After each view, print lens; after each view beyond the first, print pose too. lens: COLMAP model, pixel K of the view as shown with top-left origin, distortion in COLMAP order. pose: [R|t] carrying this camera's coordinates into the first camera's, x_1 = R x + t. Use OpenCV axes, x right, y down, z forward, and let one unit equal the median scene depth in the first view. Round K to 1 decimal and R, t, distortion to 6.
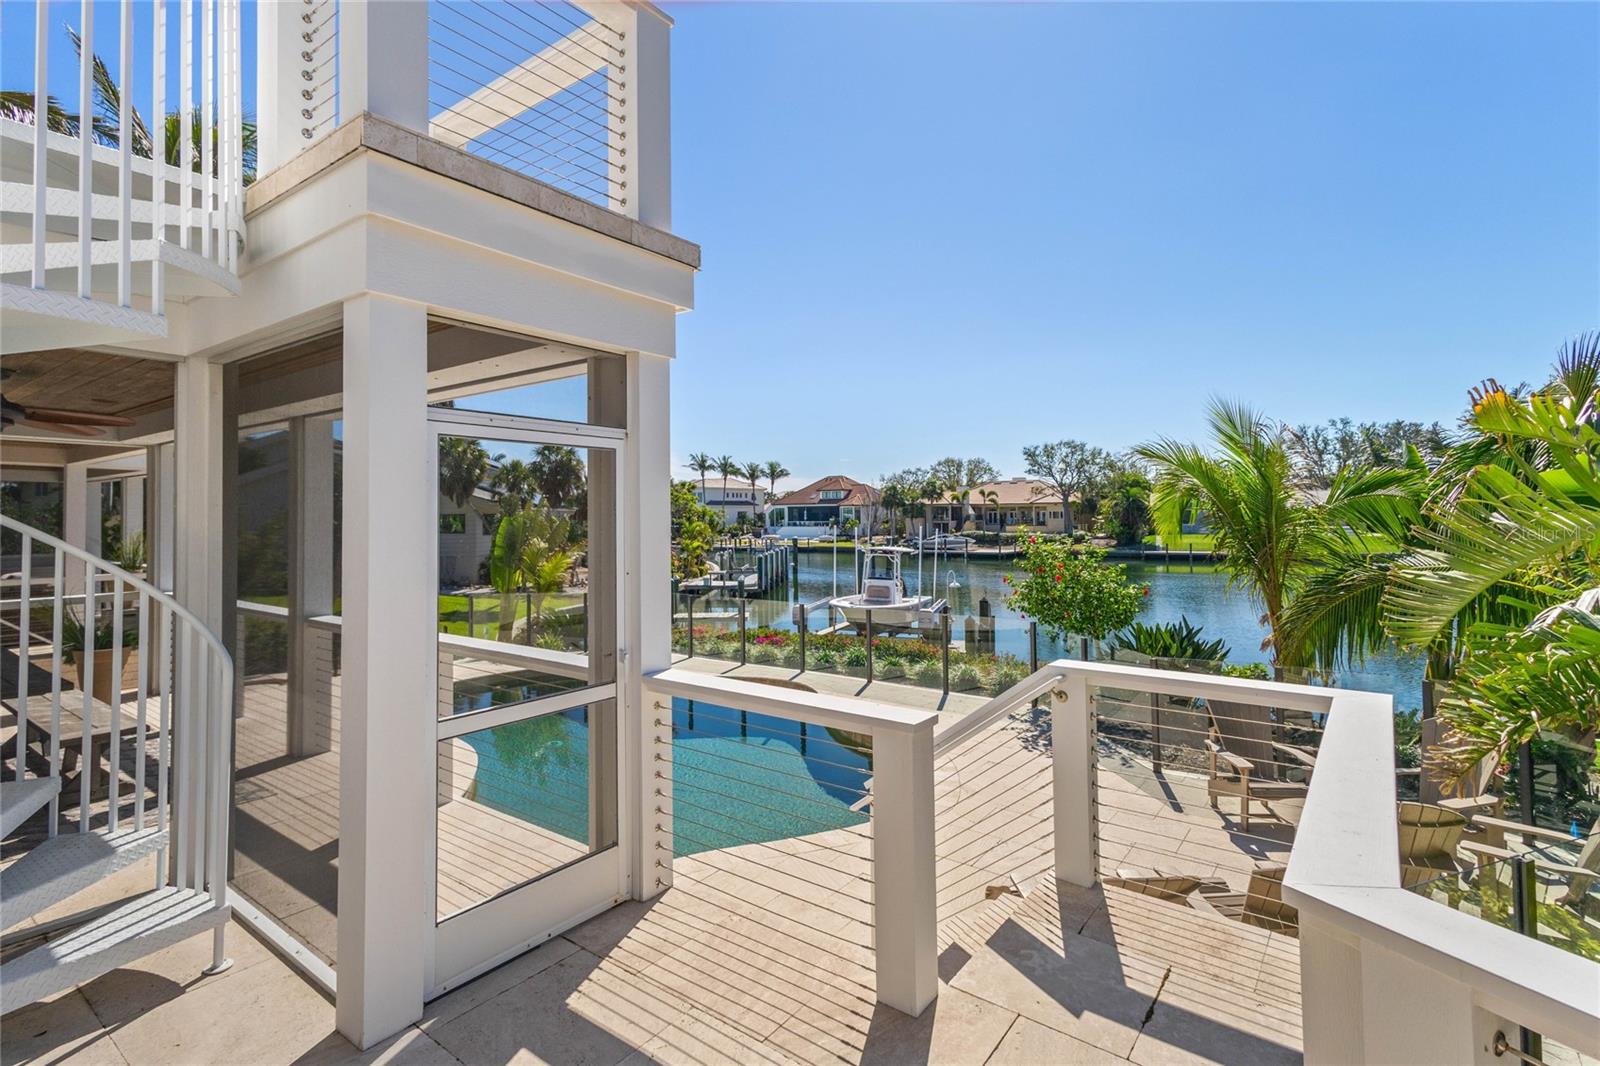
lens RADIAL K [[780.1, 0, 812.6], [0, 780.1, 493.3], [0, 0, 1]] dist [0.021835, -0.000258]
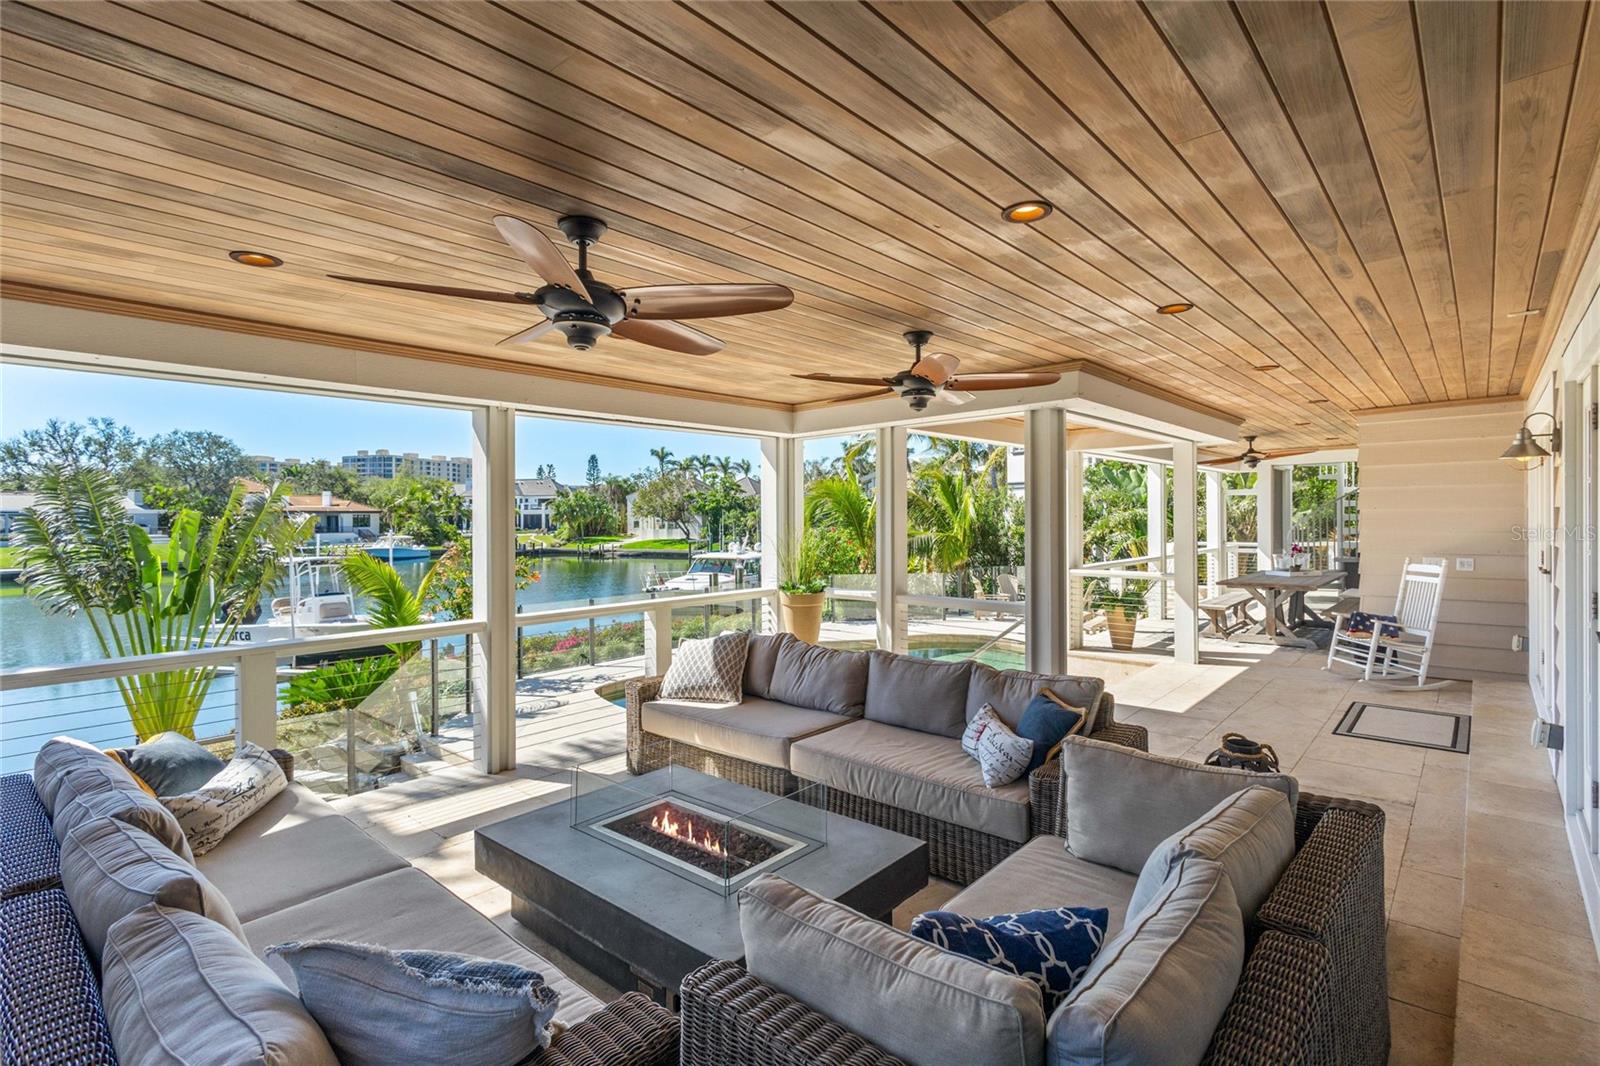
lens RADIAL K [[749.7, 0, 825.5], [0, 749.7, 516.2], [0, 0, 1]] dist [0.006790, -0.002277]
pose [[0.053715, 0.008552, 0.998520, -0.165125], [-0.025679, 0.999644, -0.007181, 0.004140], [-0.998226, -0.025255, 0.053915, 0.107586]]
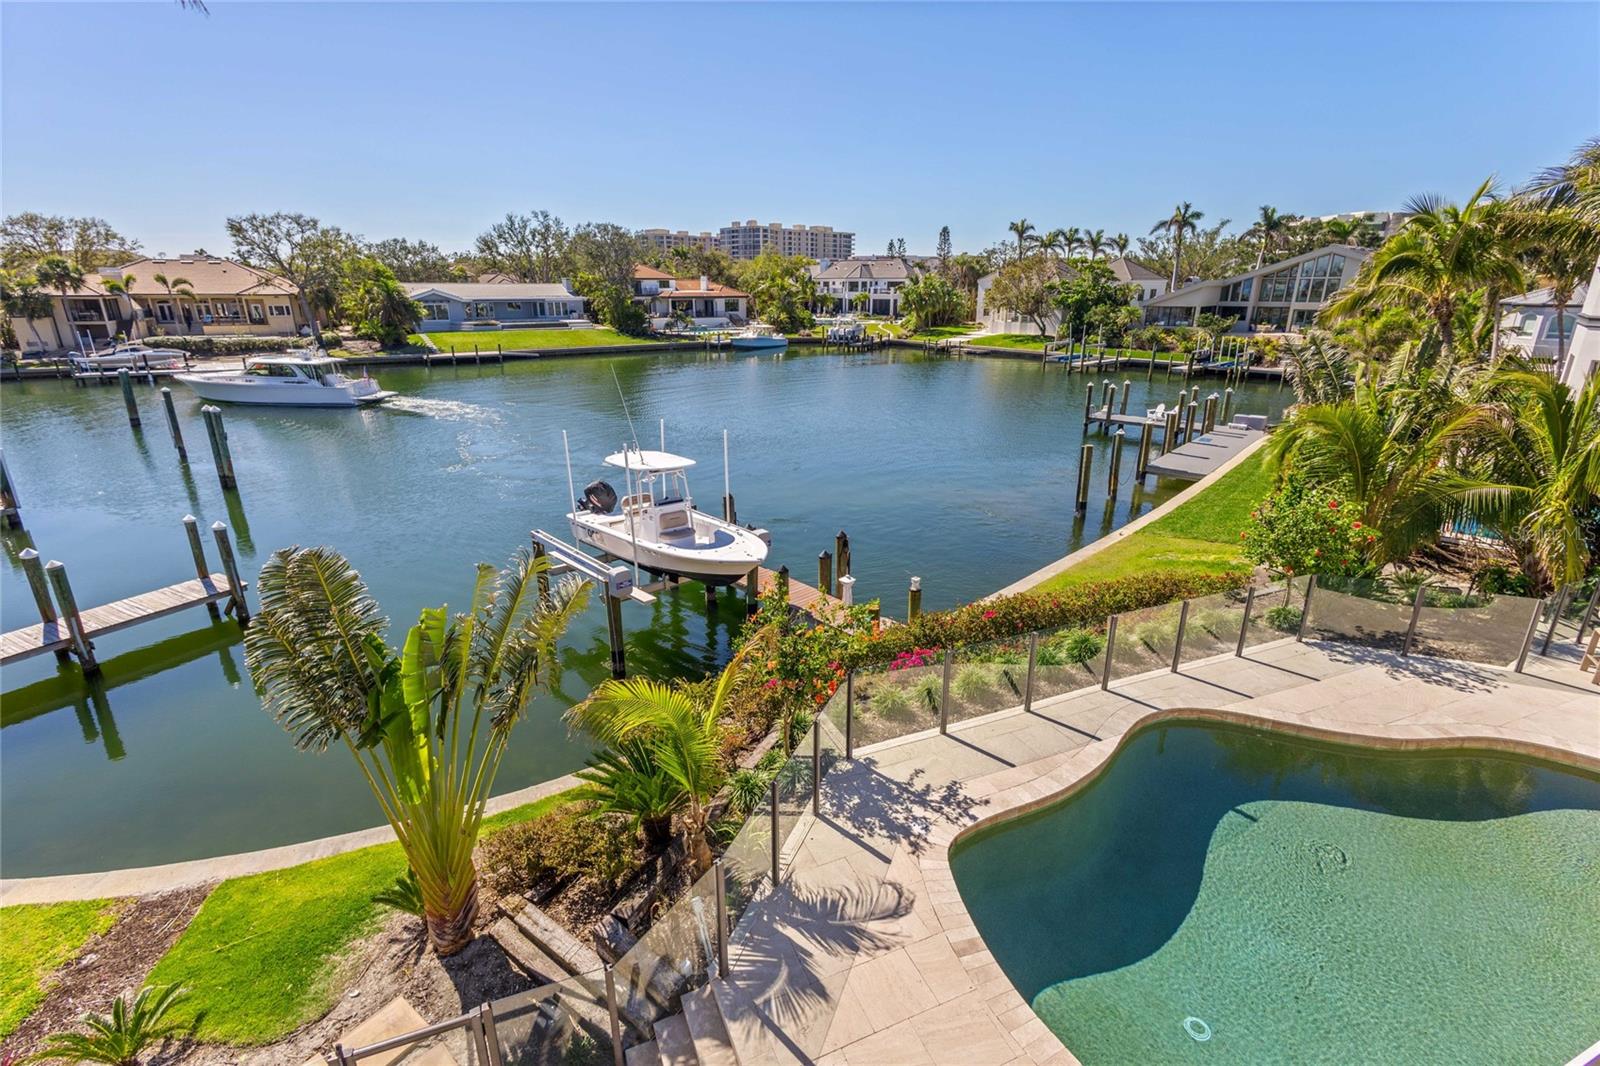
lens RADIAL K [[749.7, 0, 807.5], [0, 749.7, 530.0], [0, 0, 1]] dist [0.006790, -0.002277]
pose [[0.496695, -0.261553, 0.827577, -0.112752], [-0.036133, 0.946454, 0.320811, -0.025267], [-0.867173, -0.189248, 0.460648, 0.132437]]
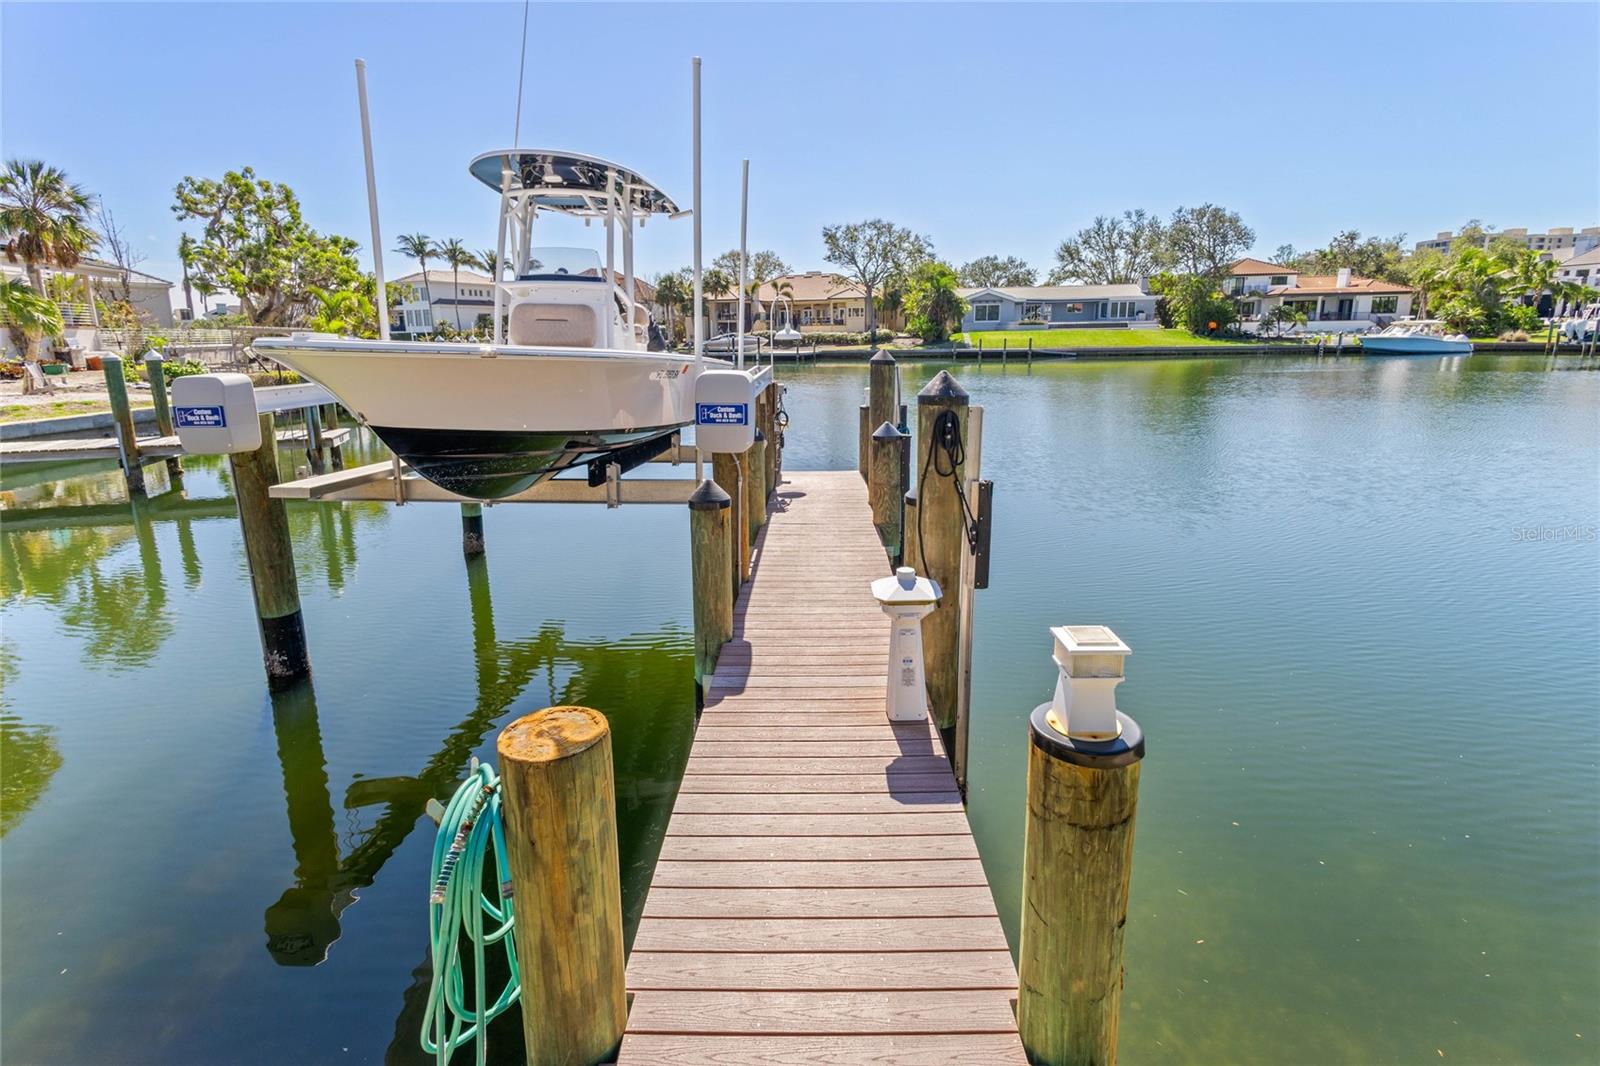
lens RADIAL K [[749.7, 0, 801.5], [0, 749.7, 496.6], [0, 0, 1]] dist [0.006790, -0.002277]
pose [[0.965303, -0.059266, 0.254318, 0.023776], [-0.002473, 0.971786, 0.235850, 0.029693], [-0.261121, -0.228295, 0.937922, 0.170912]]
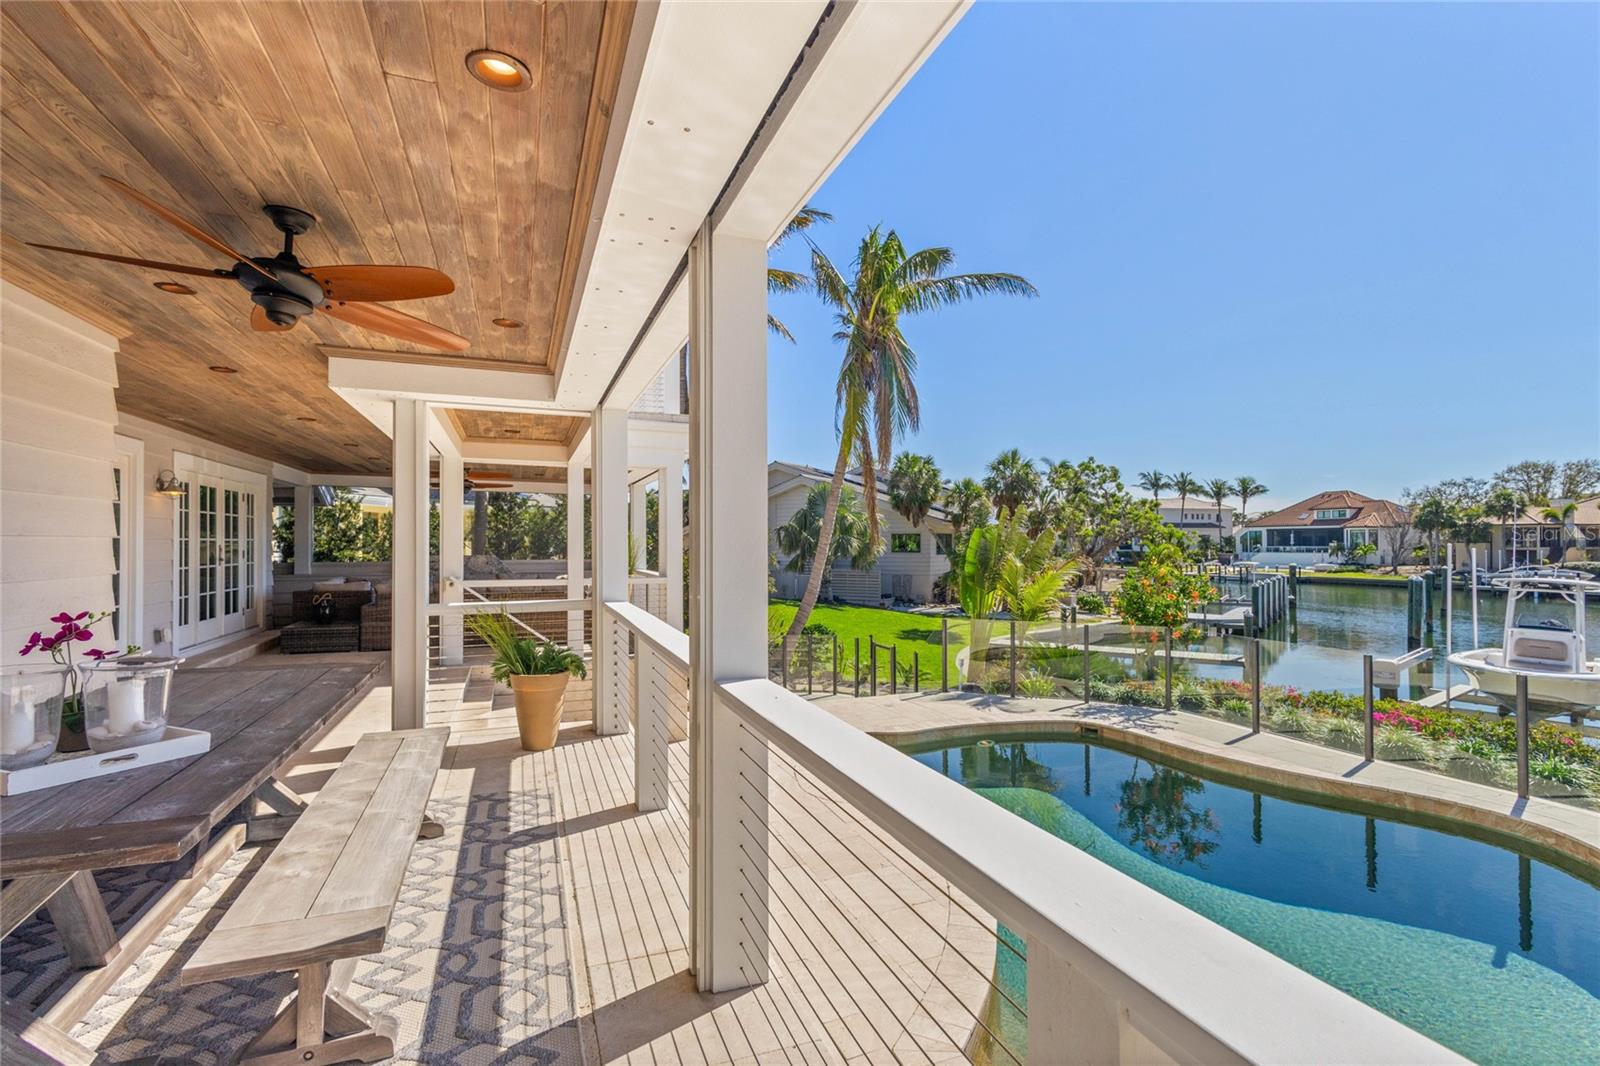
lens RADIAL K [[749.7, 0, 790.5], [0, 749.7, 538.8], [0, 0, 1]] dist [0.006790, -0.002277]
pose [[0.837128, 0.002579, -0.547000, -0.022024], [0.011645, 0.999678, 0.022535, 0.003948], [0.546883, -0.025235, 0.836829, 0.039261]]
